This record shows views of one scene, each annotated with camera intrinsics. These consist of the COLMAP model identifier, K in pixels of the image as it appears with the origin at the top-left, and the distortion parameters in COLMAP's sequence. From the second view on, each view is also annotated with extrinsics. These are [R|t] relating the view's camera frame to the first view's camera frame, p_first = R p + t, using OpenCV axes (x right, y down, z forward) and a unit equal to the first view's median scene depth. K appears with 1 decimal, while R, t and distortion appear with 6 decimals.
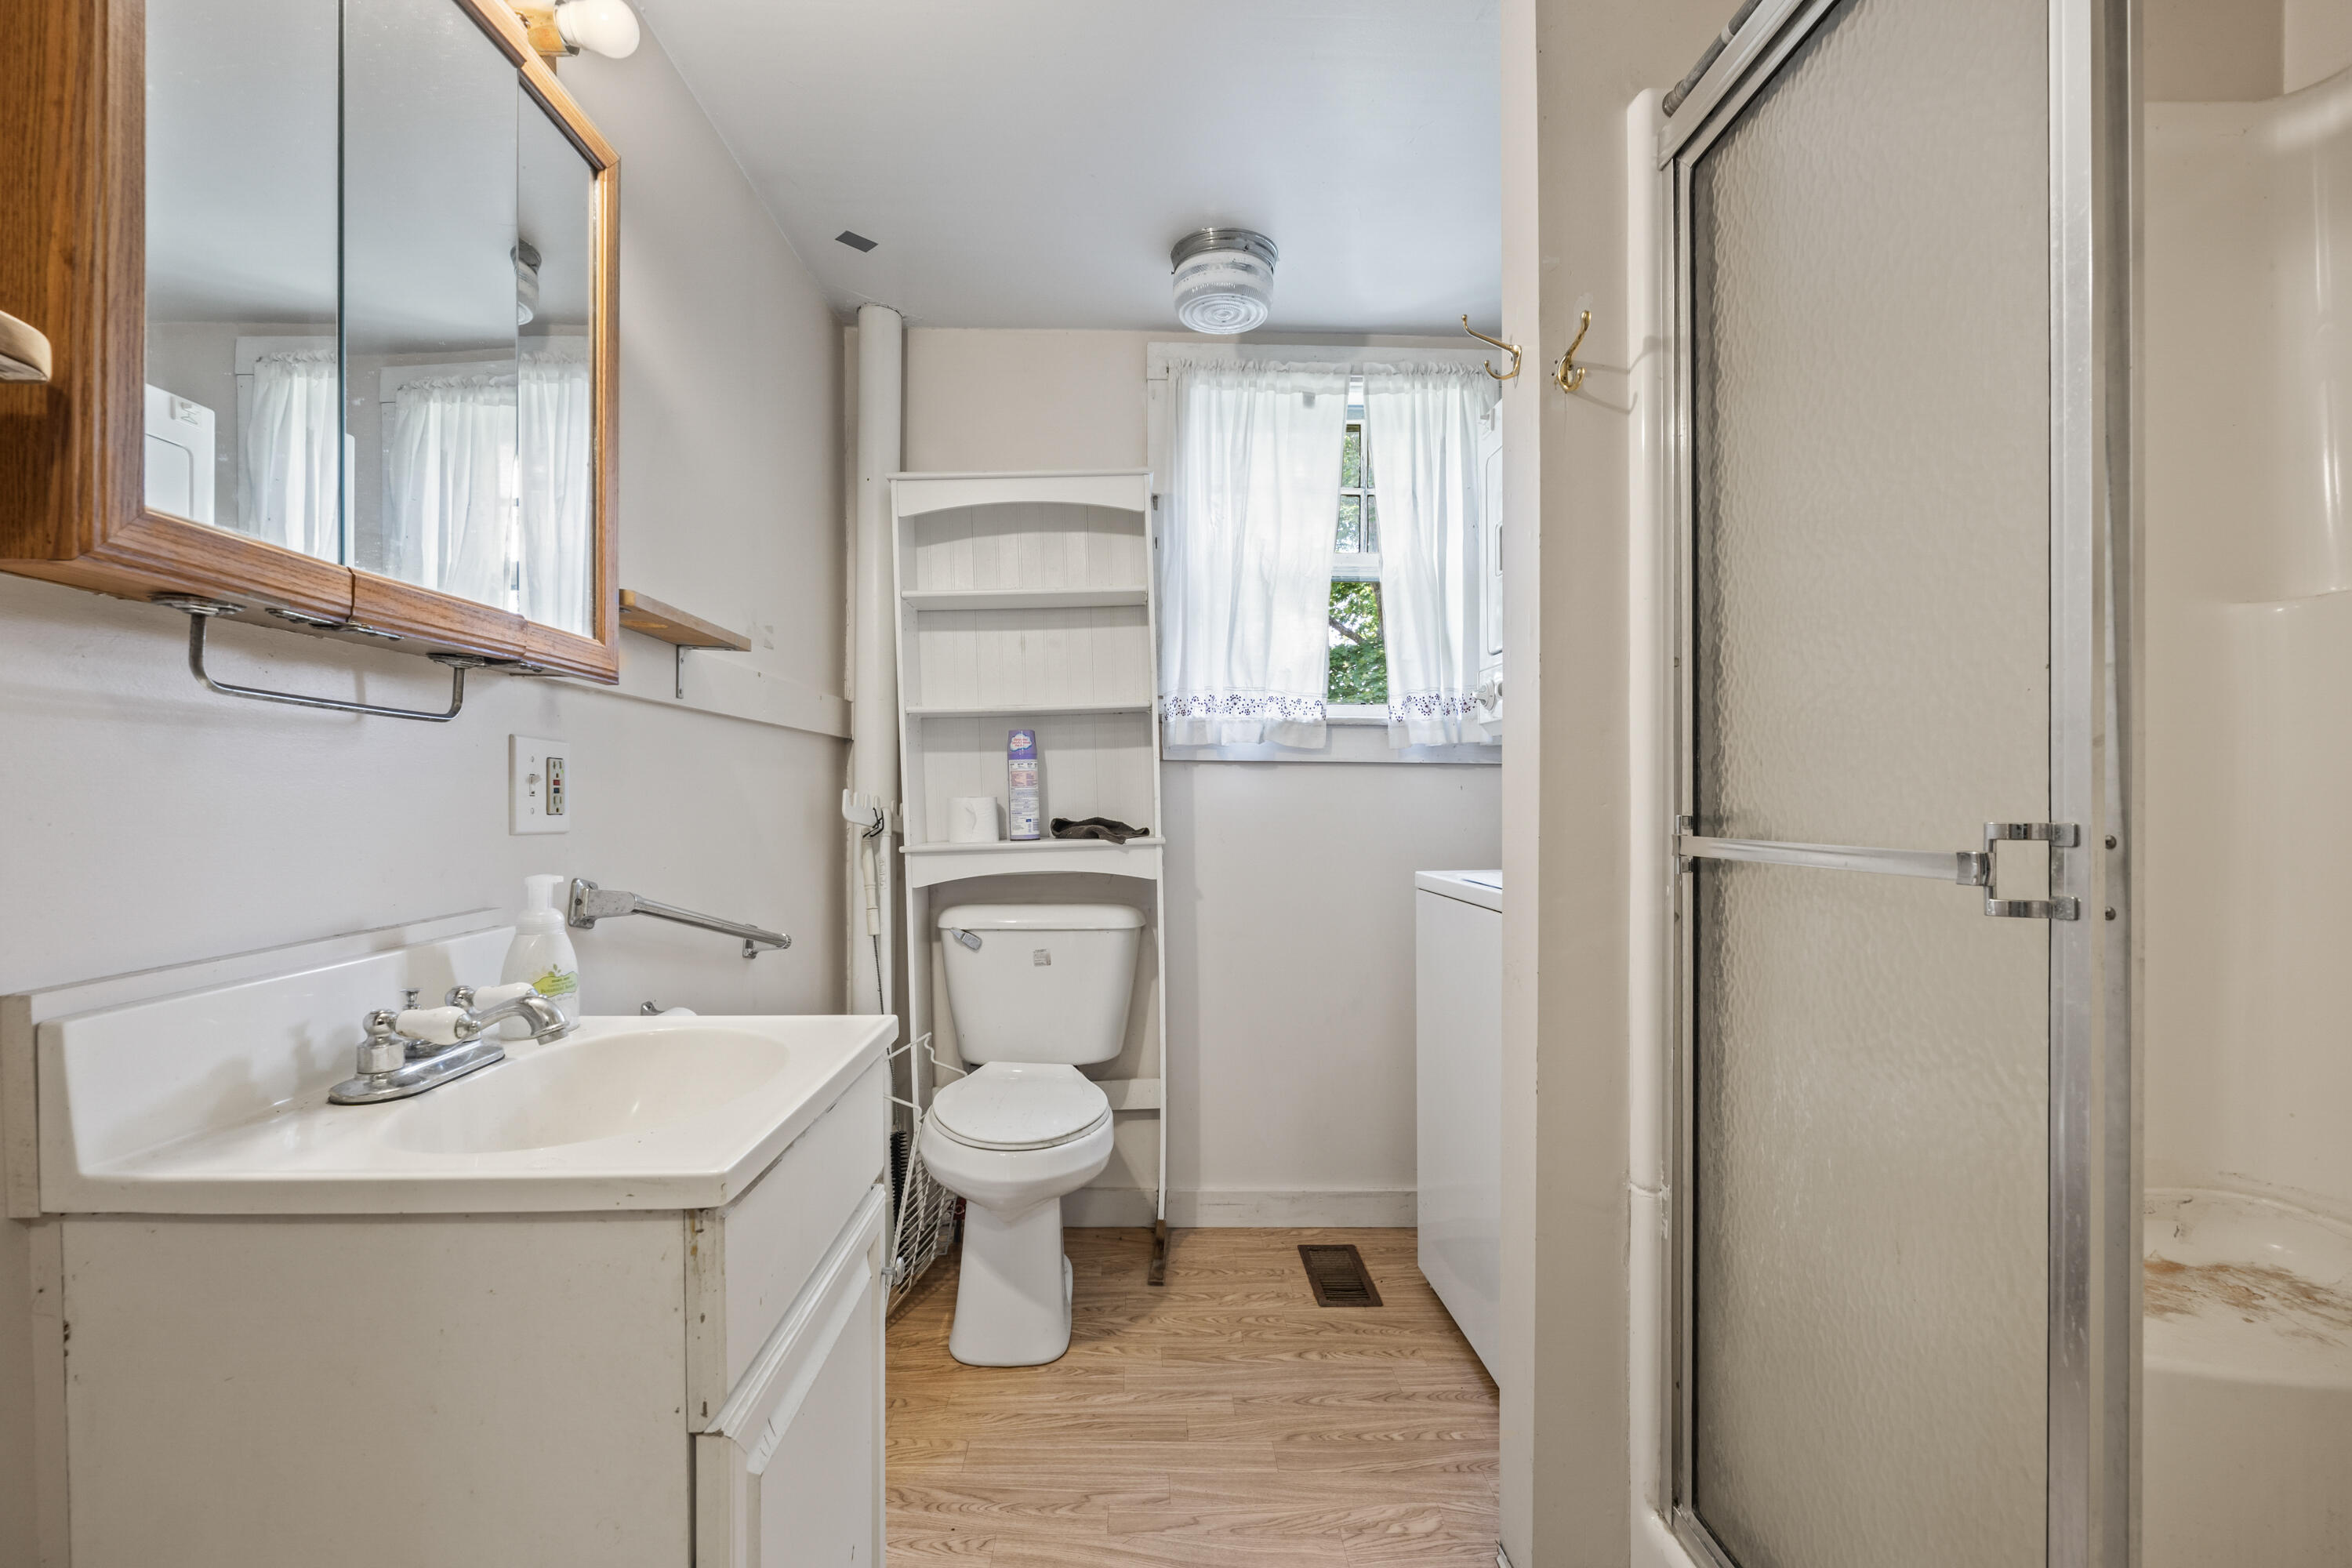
lens RADIAL K [[1084.4, 0, 1170.0], [0, 1084.4, 784.6], [0, 0, 1]] dist [-0.001192, -0.000066]
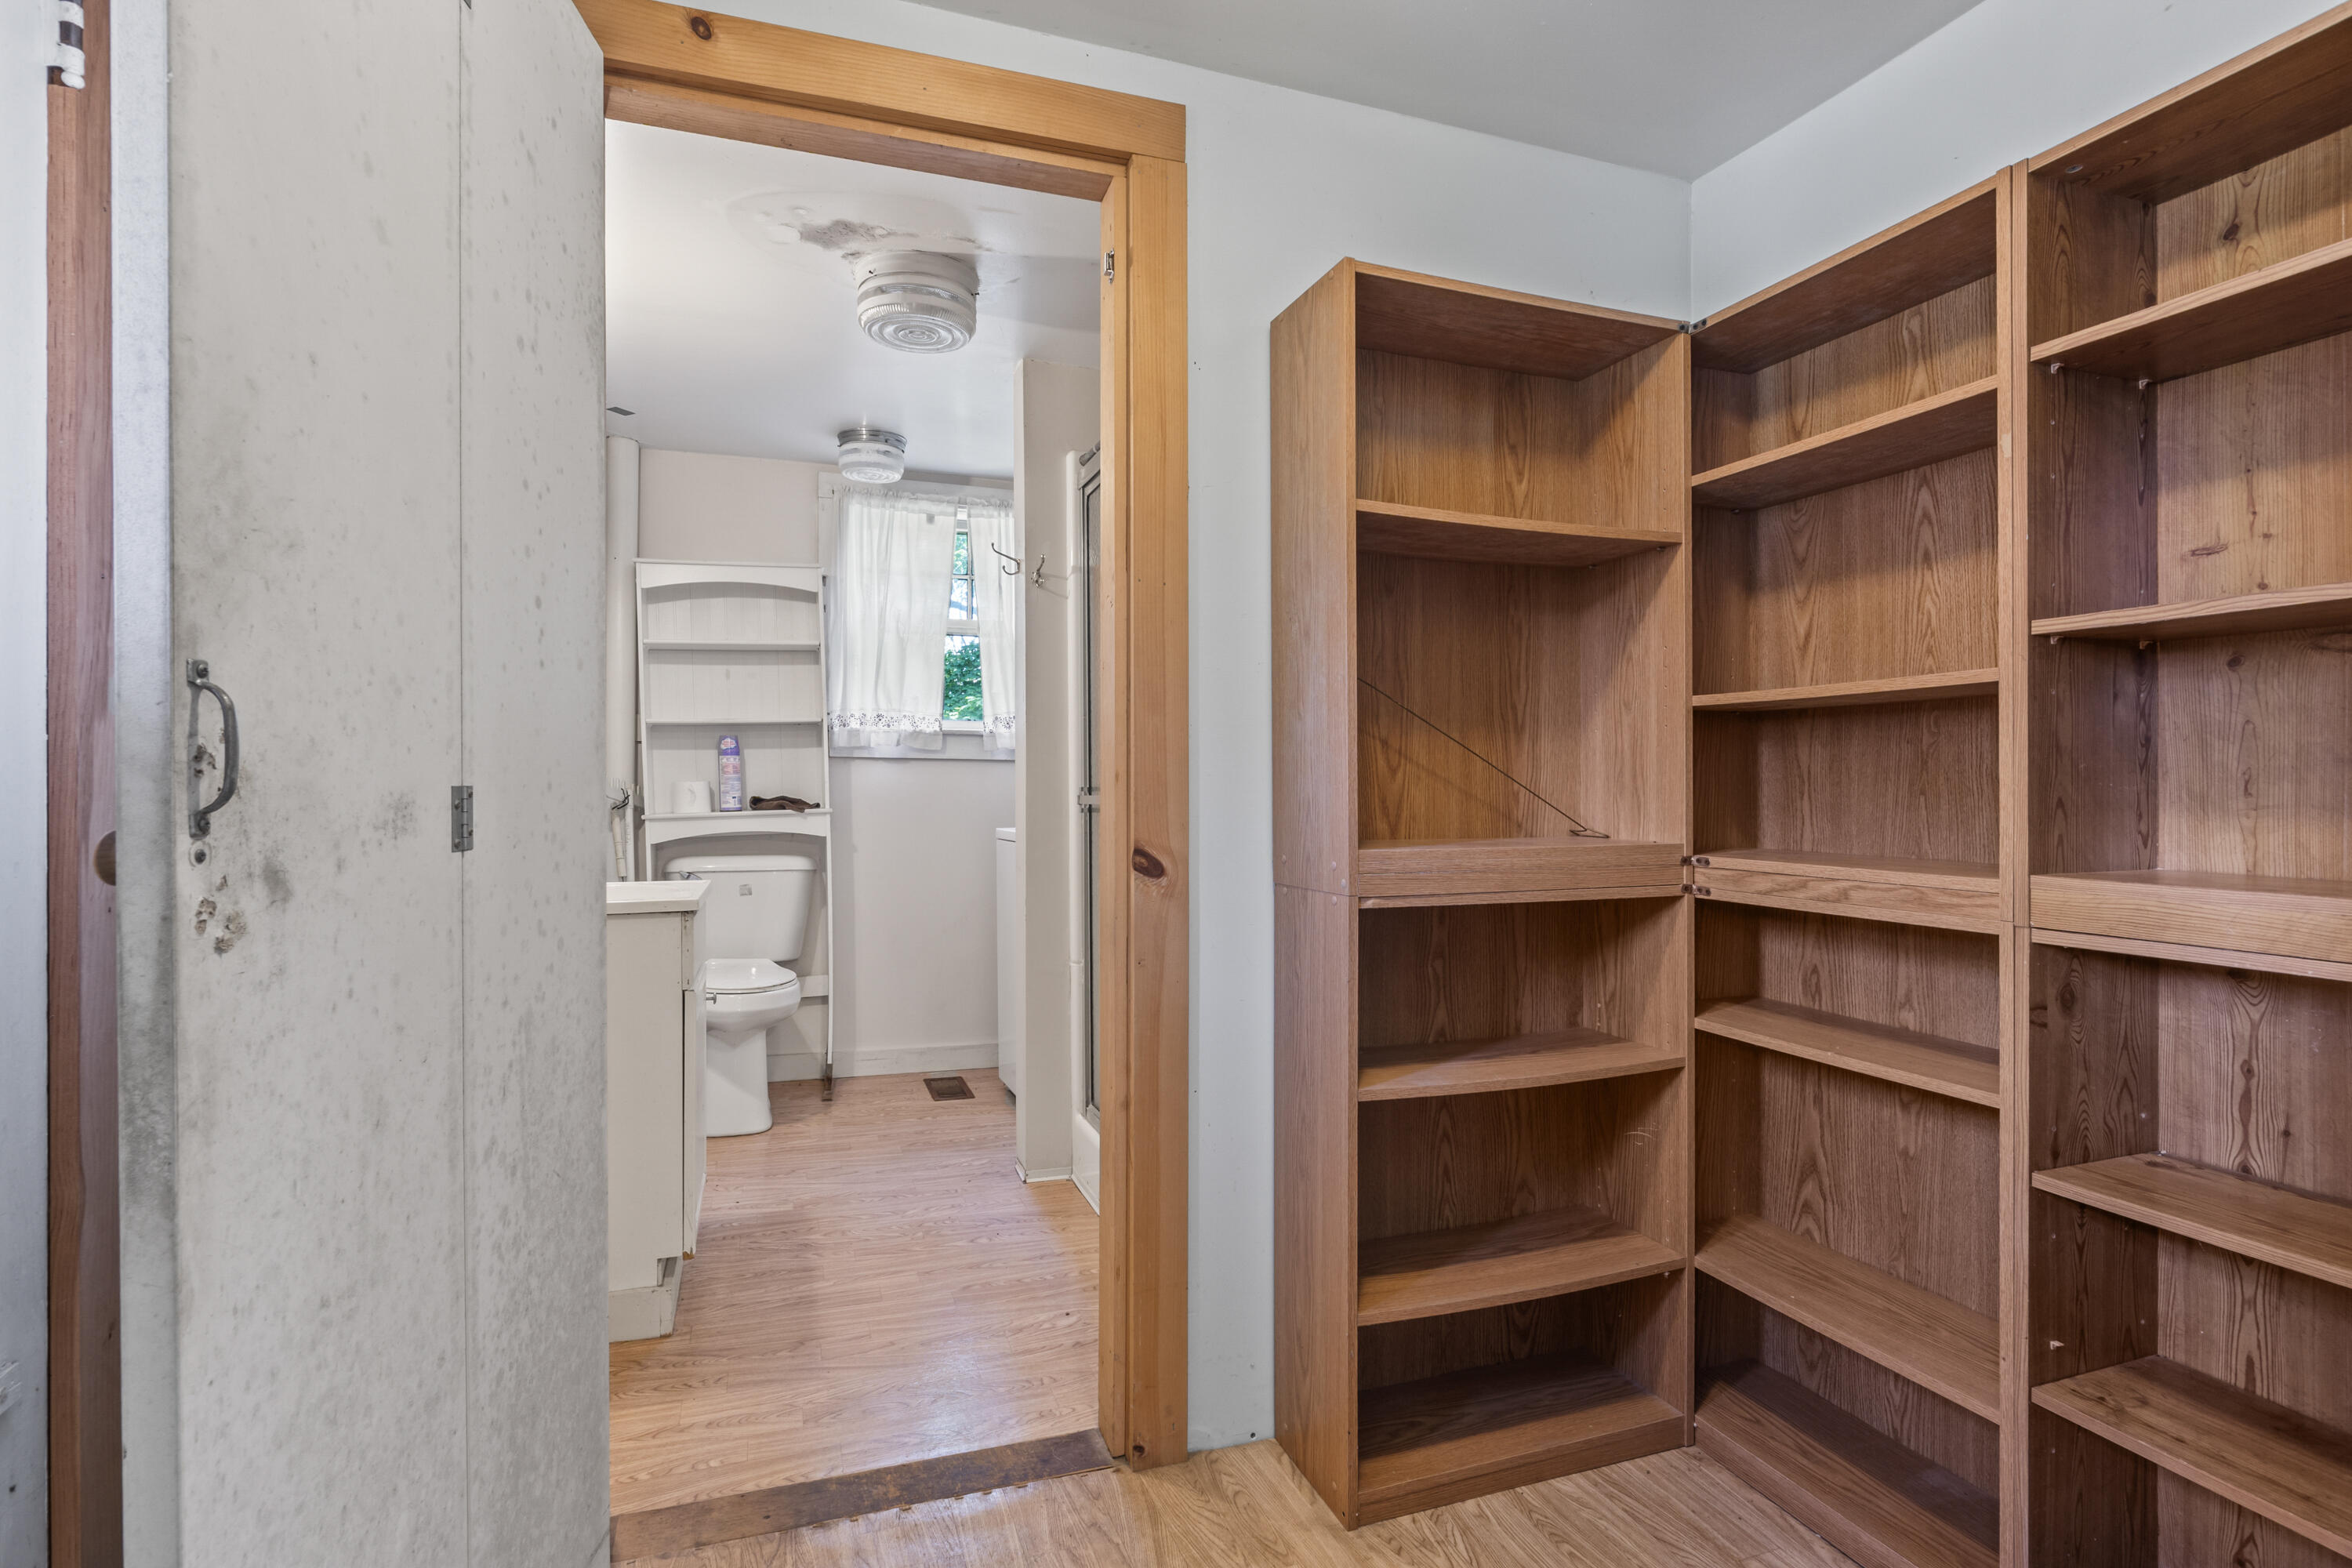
lens RADIAL K [[1188.2, 0, 1177.9], [0, 1188.2, 800.6], [0, 0, 1]] dist [-0.000627, 0.000380]
pose [[0.955559, -0.001563, 0.294796, -0.031286], [-0.003717, 0.999843, 0.017349, 0.007234], [-0.294777, -0.017674, 0.955403, -0.697127]]
